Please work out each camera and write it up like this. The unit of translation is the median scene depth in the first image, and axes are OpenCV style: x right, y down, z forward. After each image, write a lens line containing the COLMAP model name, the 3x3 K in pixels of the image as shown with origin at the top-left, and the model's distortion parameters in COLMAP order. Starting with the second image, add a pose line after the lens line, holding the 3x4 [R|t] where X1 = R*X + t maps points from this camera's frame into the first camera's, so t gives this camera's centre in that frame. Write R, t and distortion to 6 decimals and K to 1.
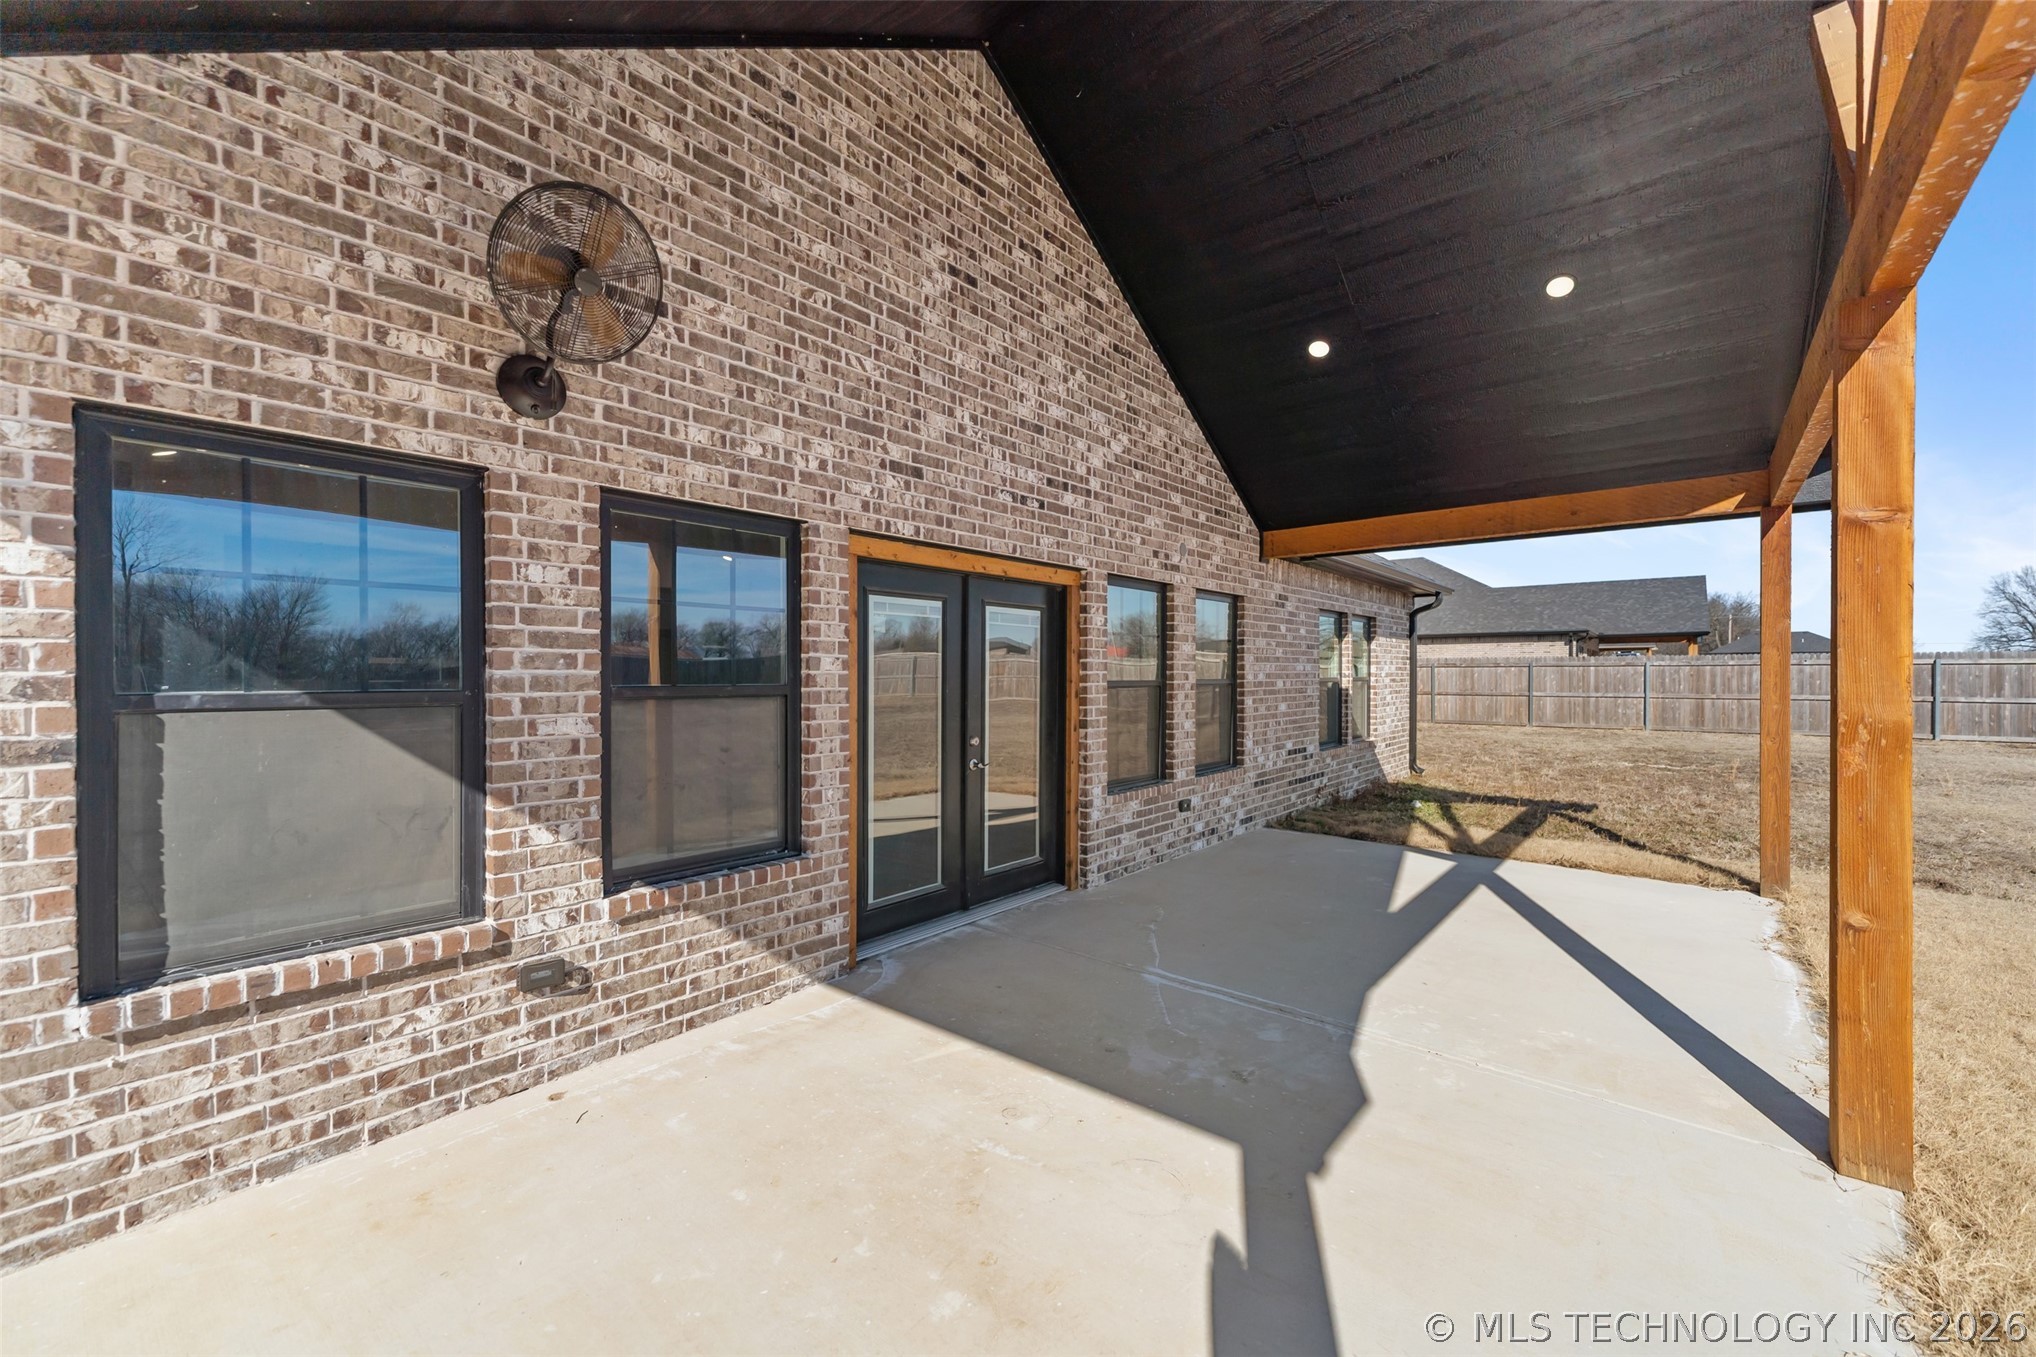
lens RADIAL K [[833.3, 0, 1008.3], [0, 833.3, 678.6], [0, 0, 1]] dist [0.002650, -0.001295]
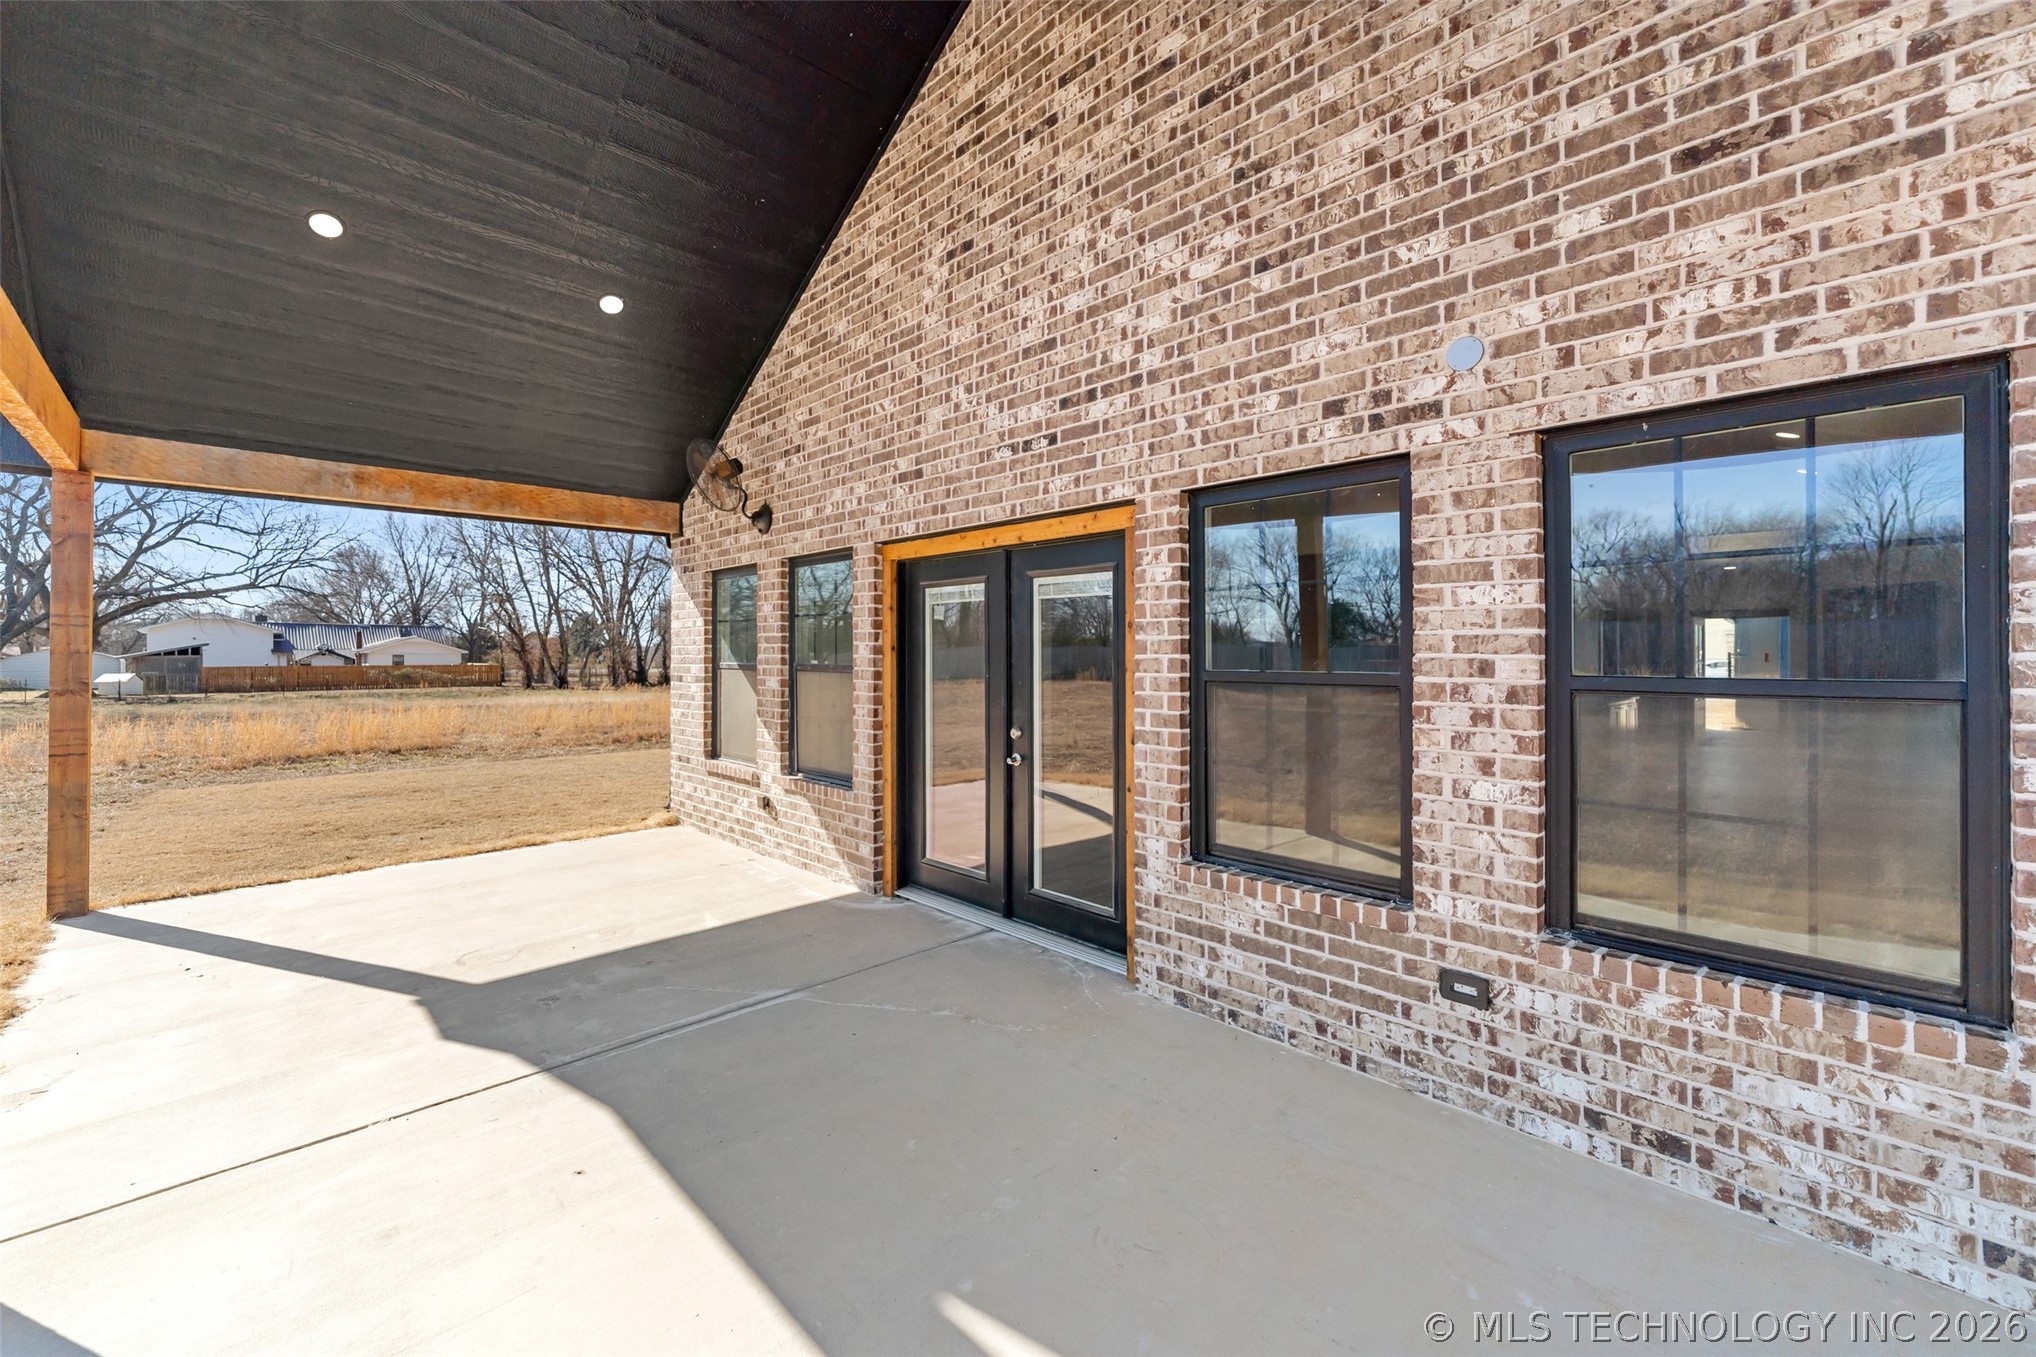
lens RADIAL K [[833.3, 0, 1000.2], [0, 833.3, 648.3], [0, 0, 1]] dist [0.002650, -0.001295]
pose [[-0.123925, -0.006349, -0.992271, 0.884247], [-0.005641, 0.999968, -0.005694, -0.011159], [0.992276, 0.004892, -0.123957, 1.143386]]
